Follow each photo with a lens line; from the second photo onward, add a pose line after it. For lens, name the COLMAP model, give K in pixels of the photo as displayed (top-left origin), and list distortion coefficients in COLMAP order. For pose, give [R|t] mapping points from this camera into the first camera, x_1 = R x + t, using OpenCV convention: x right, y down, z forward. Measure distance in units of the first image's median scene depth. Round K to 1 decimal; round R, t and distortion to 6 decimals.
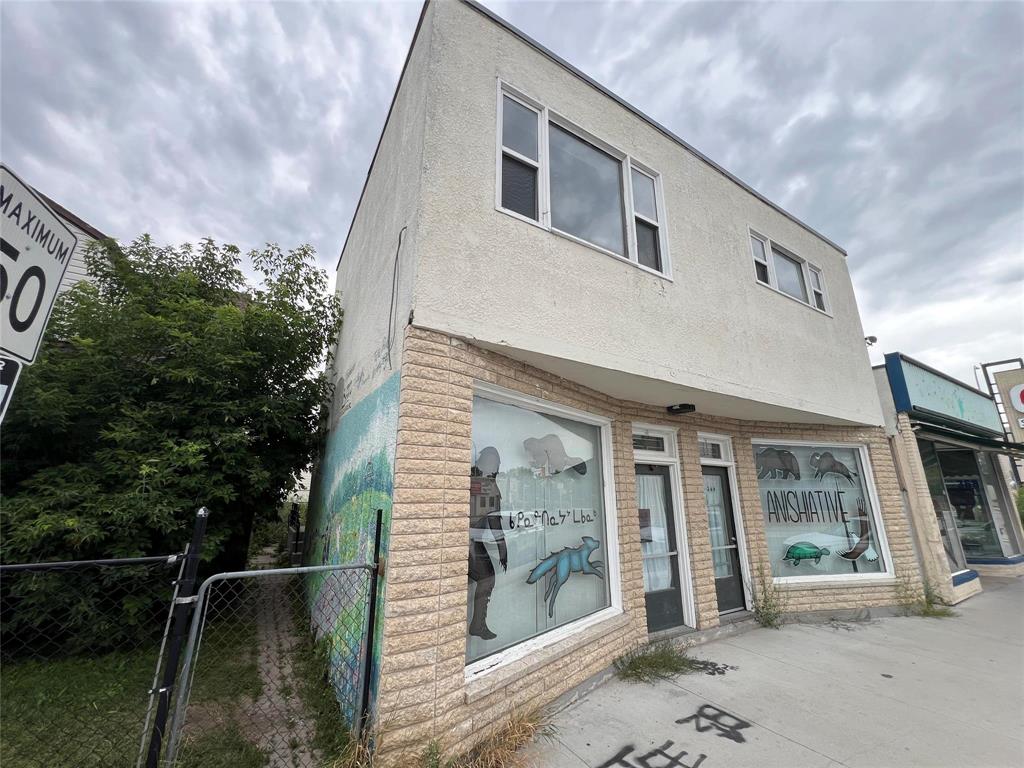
lens RADIAL K [[408.1, 0, 509.3], [0, 408.1, 383.4], [0, 0, 1]] dist [-0.000150, 0.000108]
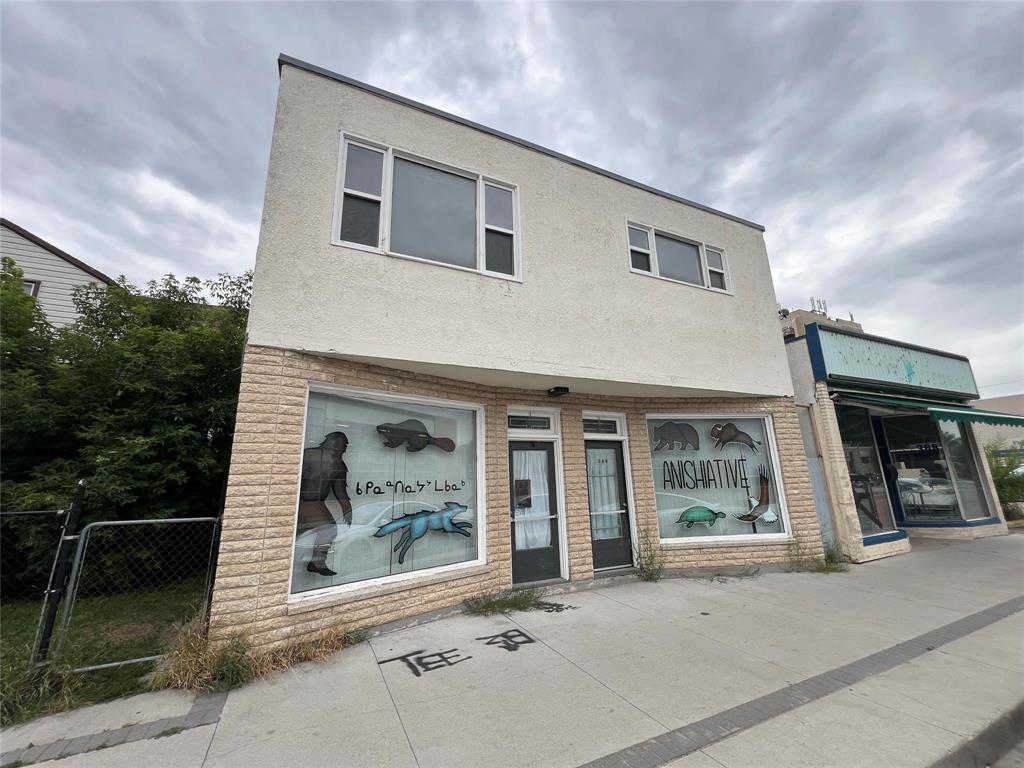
lens RADIAL K [[408.1, 0, 509.8], [0, 408.1, 382.9], [0, 0, 1]] dist [-0.000150, 0.000108]
pose [[0.993301, -0.056872, -0.100594, 0.504055], [0.060024, 0.997788, 0.028586, -0.001470], [0.098745, -0.034432, 0.994517, -0.172498]]
